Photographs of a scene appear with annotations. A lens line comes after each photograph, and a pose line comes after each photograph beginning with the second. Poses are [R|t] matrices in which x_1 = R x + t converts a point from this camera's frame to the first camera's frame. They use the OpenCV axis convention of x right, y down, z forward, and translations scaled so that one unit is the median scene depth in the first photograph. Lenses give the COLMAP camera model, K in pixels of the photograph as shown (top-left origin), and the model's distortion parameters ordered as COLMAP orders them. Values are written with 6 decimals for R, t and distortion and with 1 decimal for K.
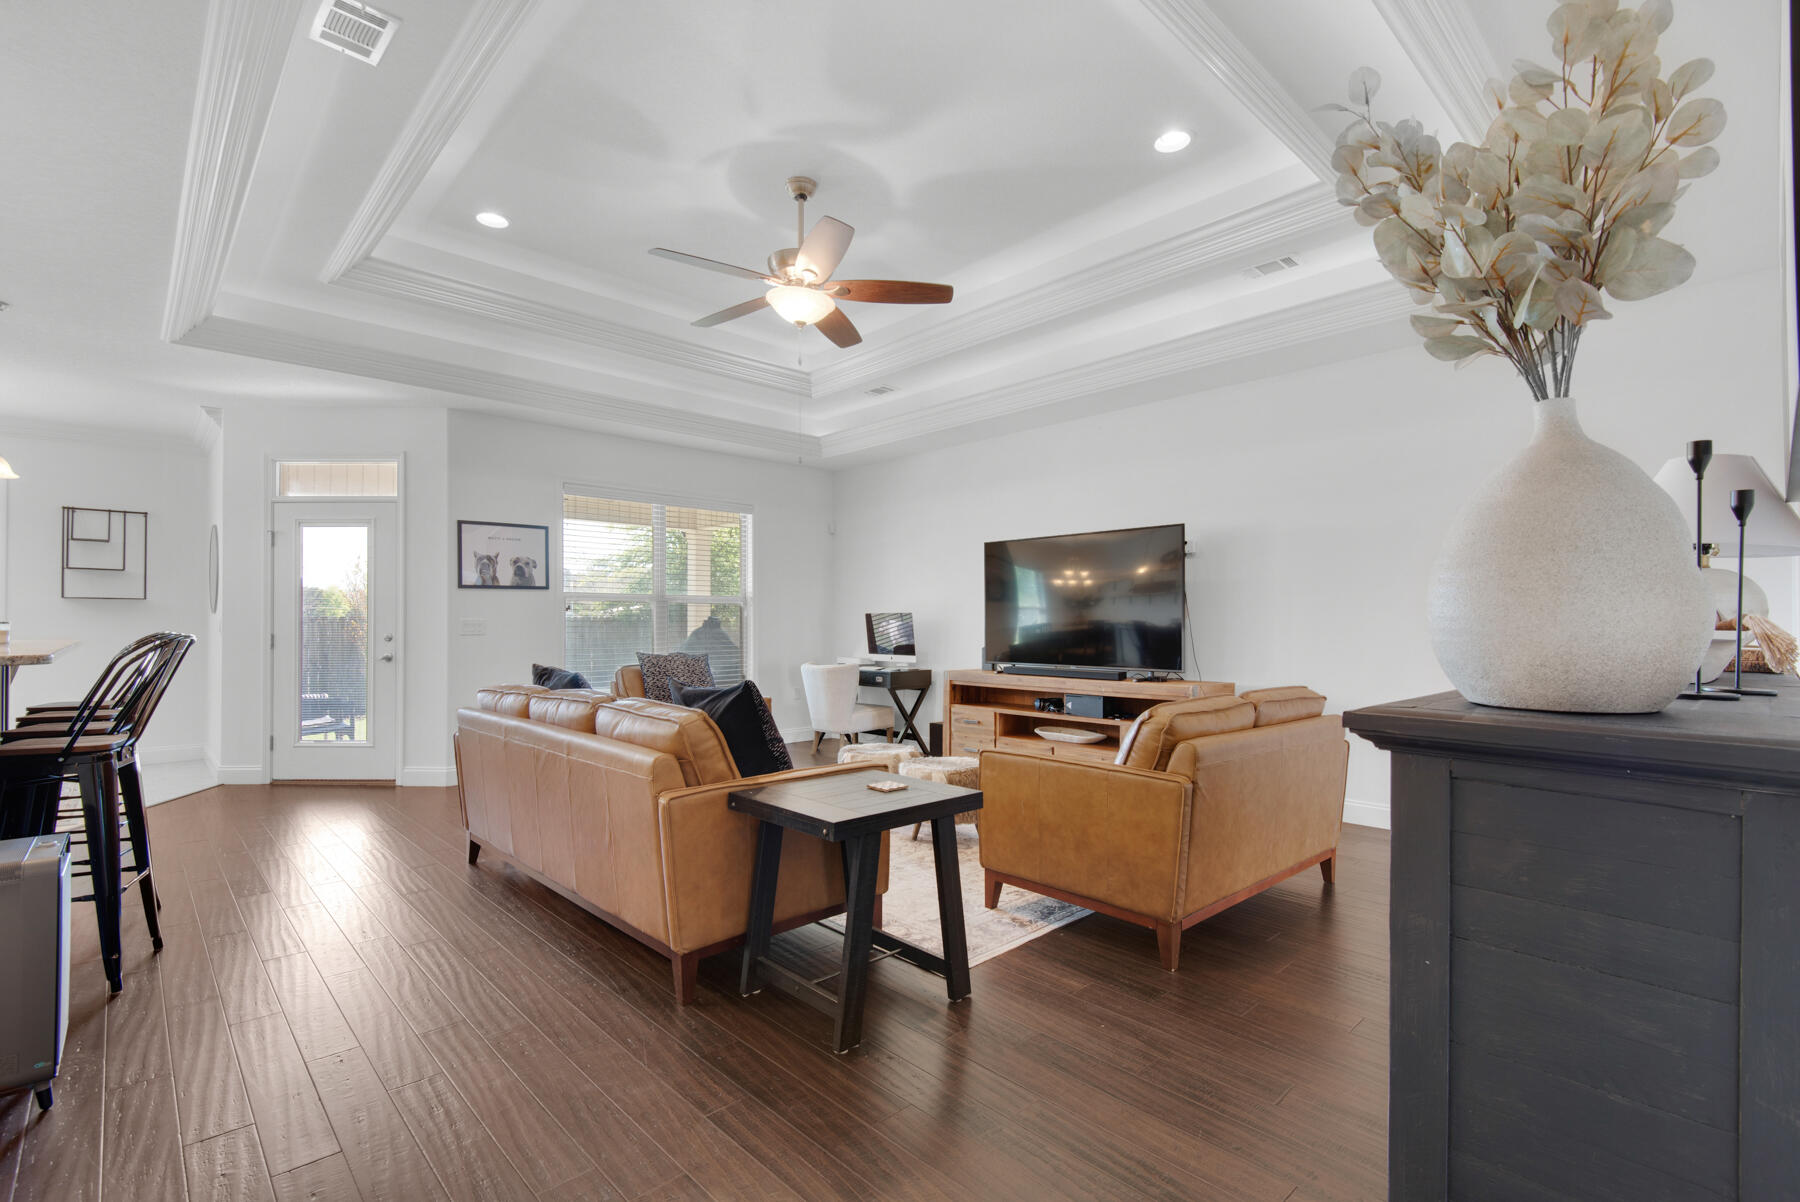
lens RADIAL K [[823.8, 0, 879.1], [0, 823.8, 625.5], [0, 0, 1]] dist [0.047418, -0.024153]
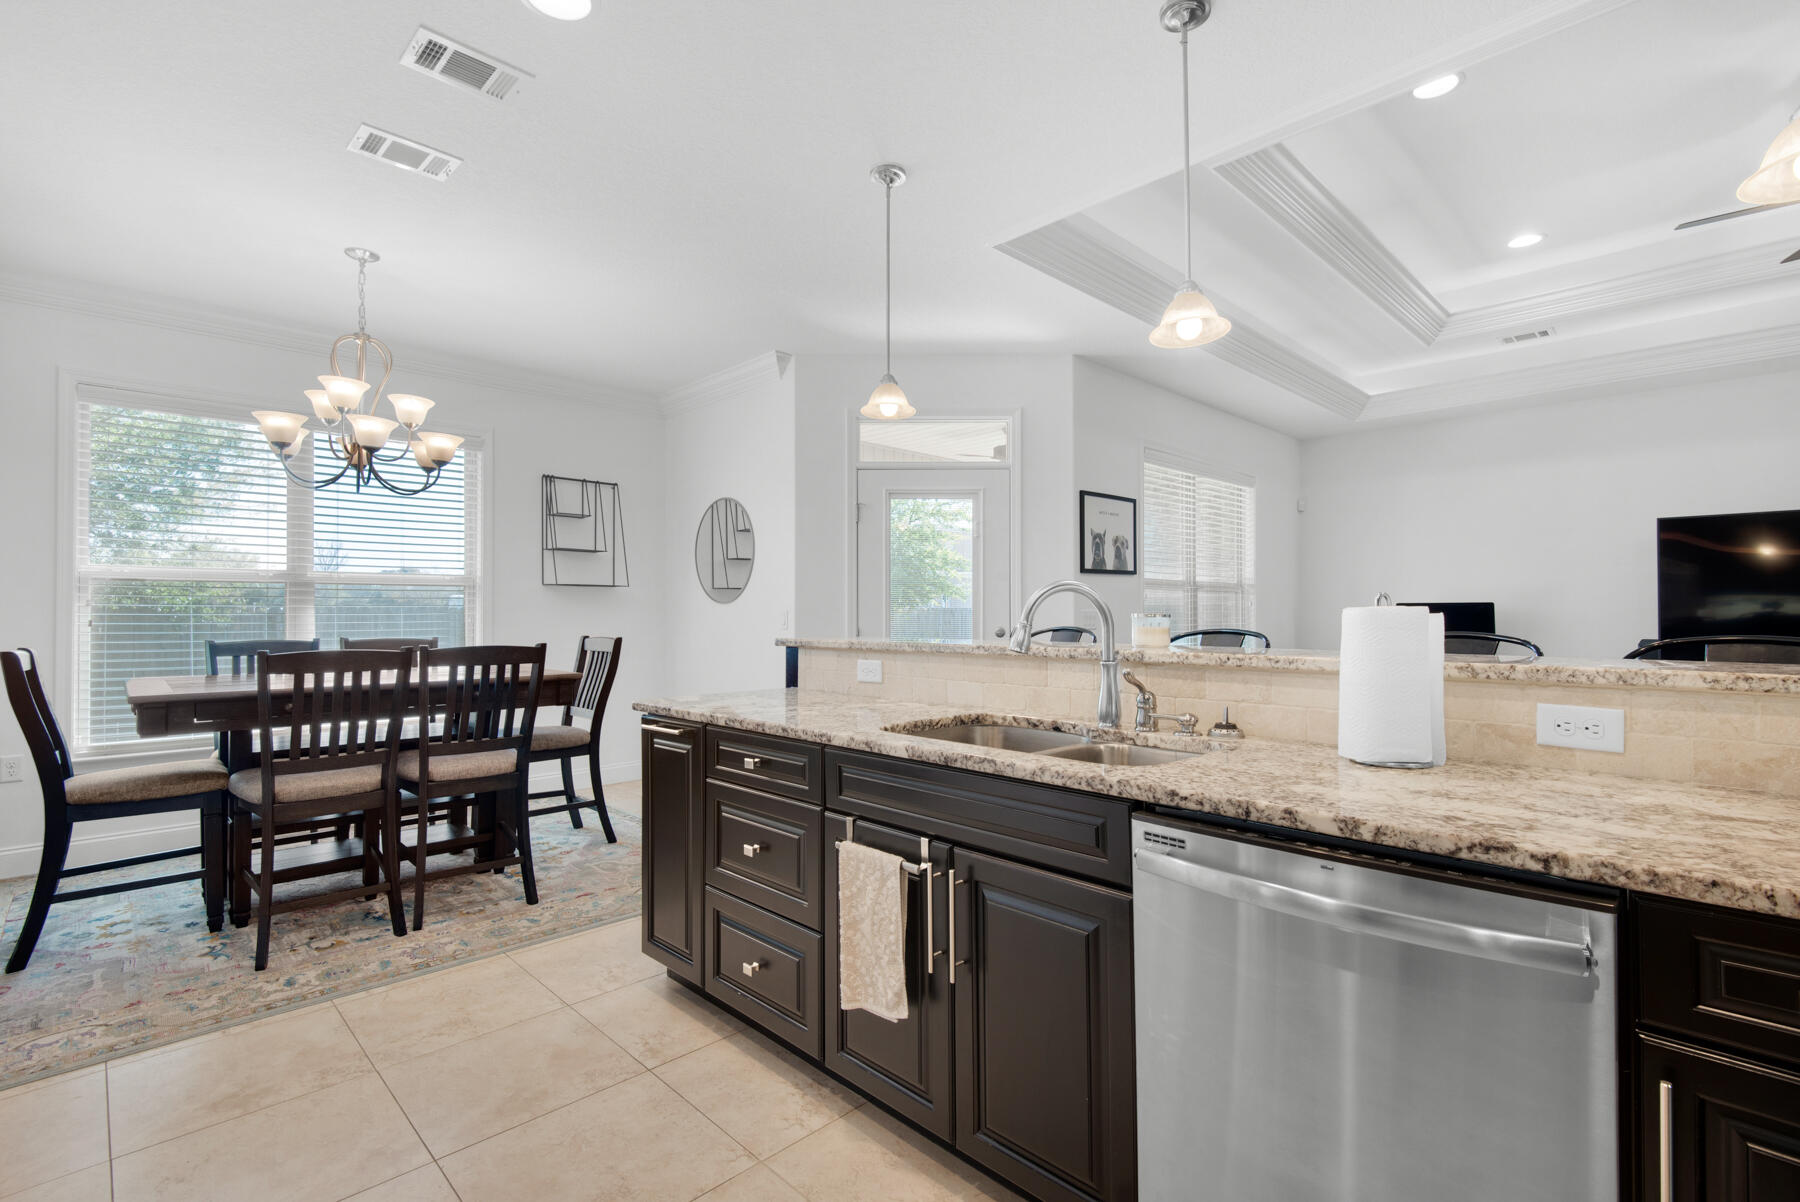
lens RADIAL K [[826.6, 0, 904.2], [0, 826.6, 618.0], [0, 0, 1]] dist [0.042900, -0.024907]
pose [[0.999102, -0.002239, 0.042316, -0.668577], [0.002173, 0.999996, 0.001608, -0.002169], [-0.042320, -0.001514, 0.999103, 0.179431]]
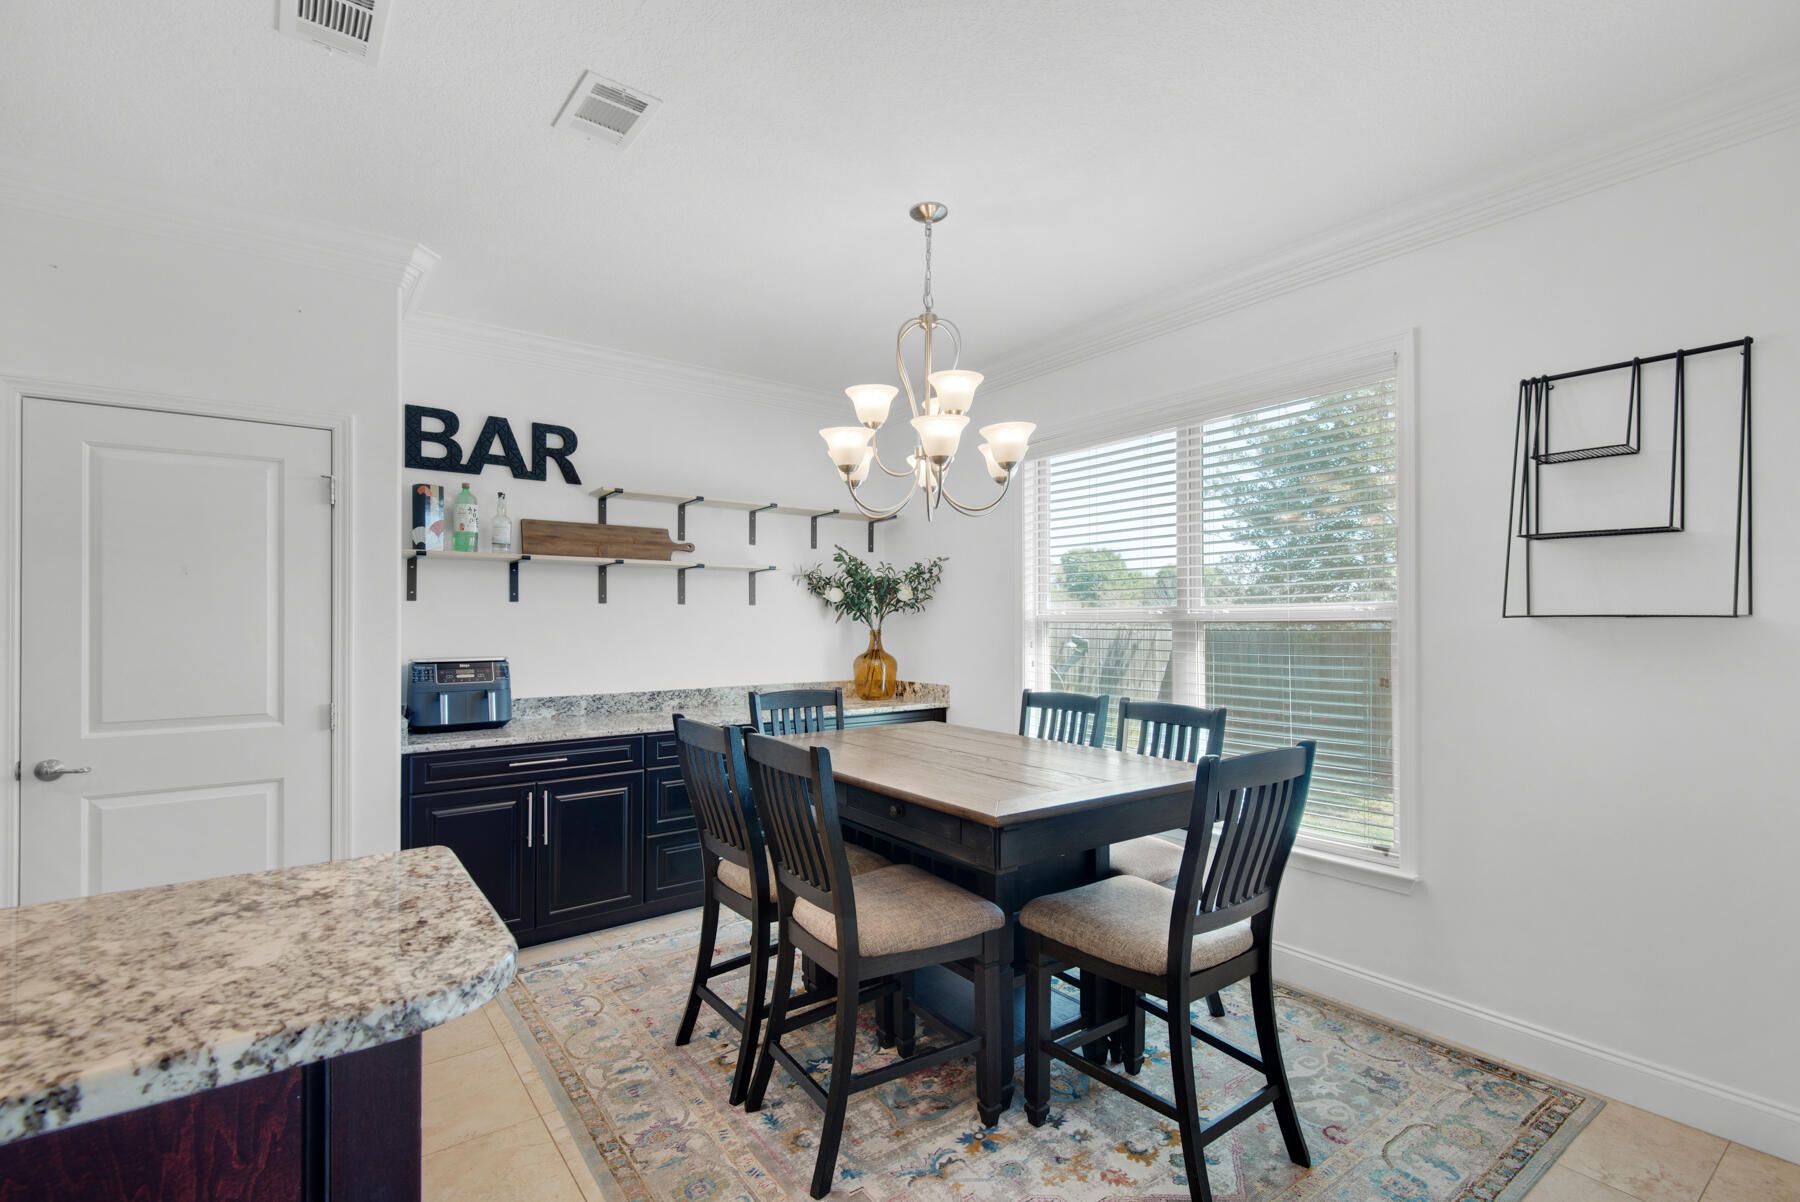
lens RADIAL K [[815.3, 0, 904.3], [0, 815.3, 617.9], [0, 0, 1]] dist [-0.003018, -0.000288]
pose [[-0.087111, -0.003644, -0.996192, -0.586323], [-0.000959, 0.999993, -0.003574, -0.031852], [0.996198, 0.000644, -0.087114, 0.769806]]
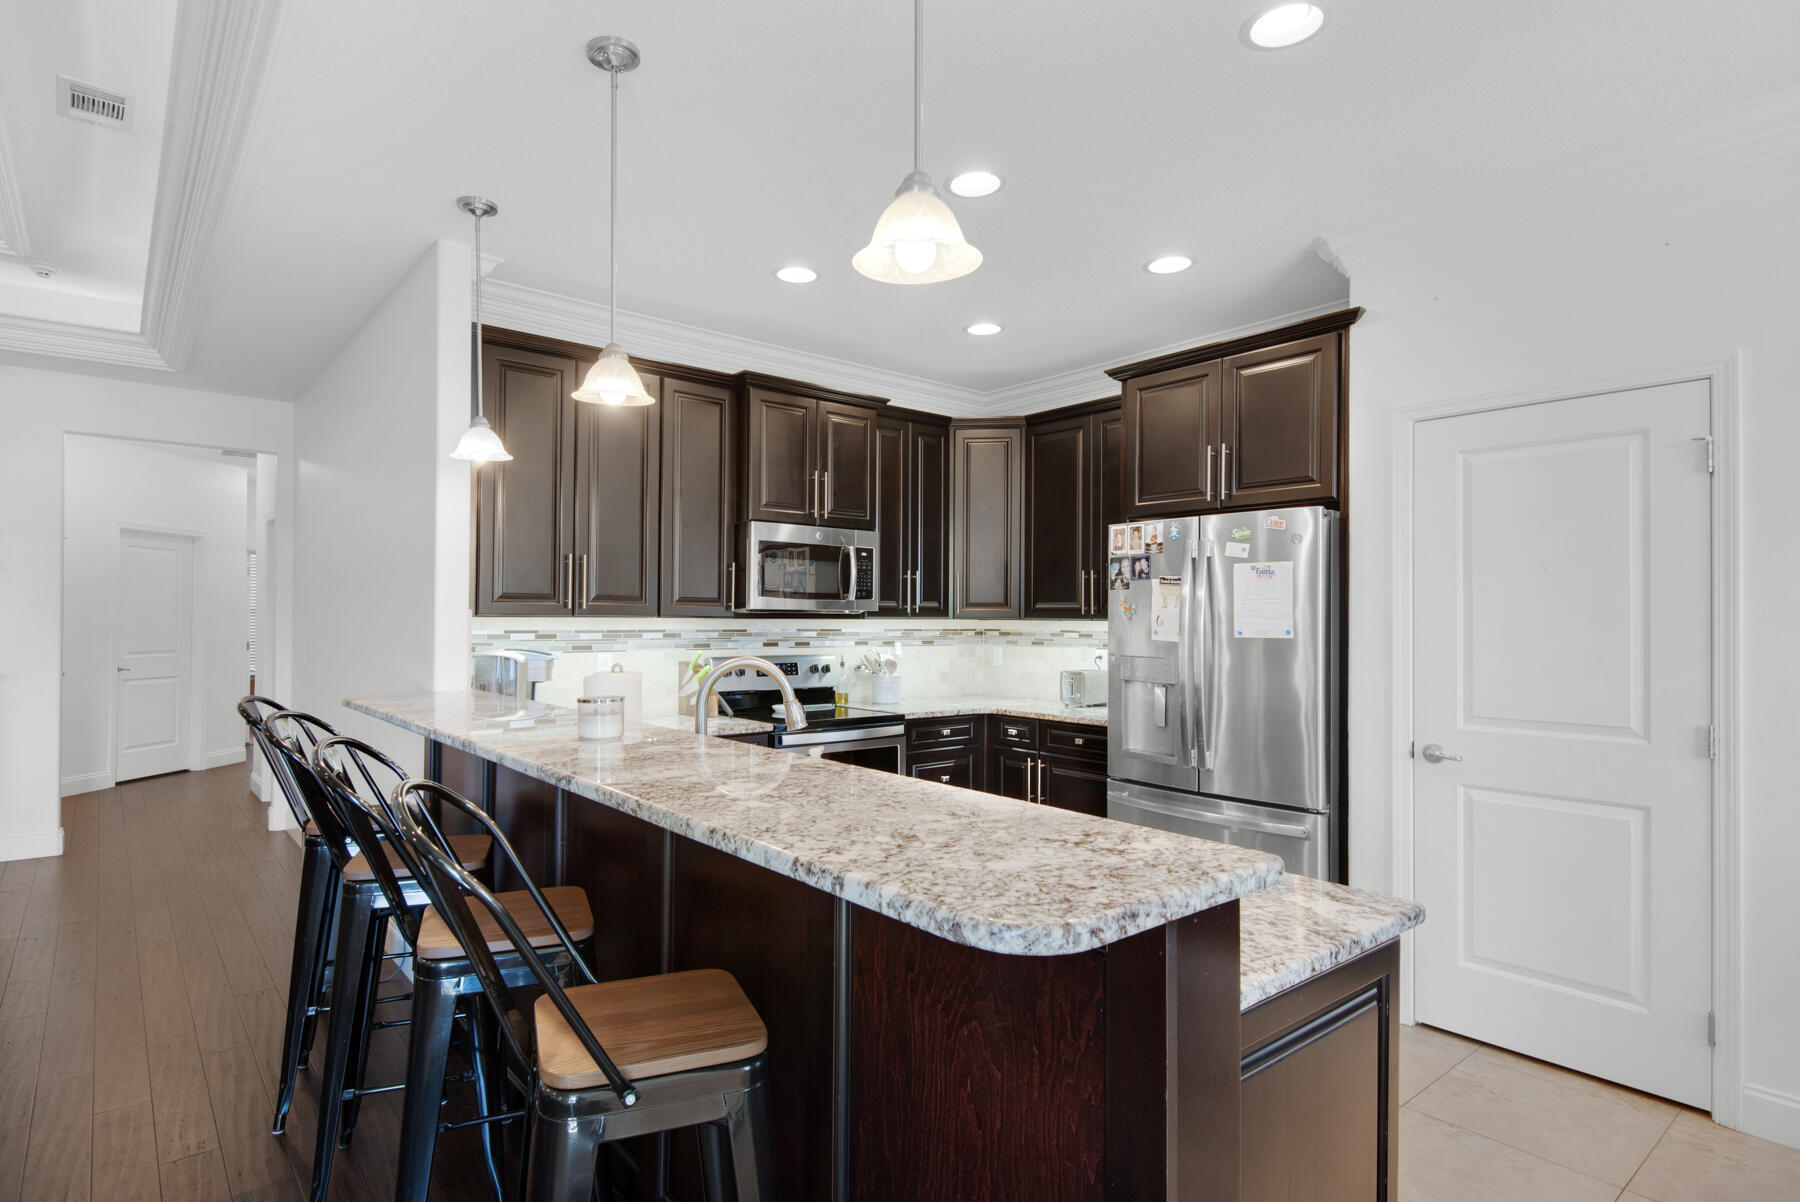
lens RADIAL K [[946.7, 0, 891.1], [0, 946.7, 609.2], [0, 0, 1]] dist [0.014590, -0.001405]
pose [[-0.998302, -0.002247, 0.058216, -0.676482], [-0.002647, 0.999973, -0.006800, -0.032491], [-0.058199, -0.006943, -0.998281, 0.849113]]
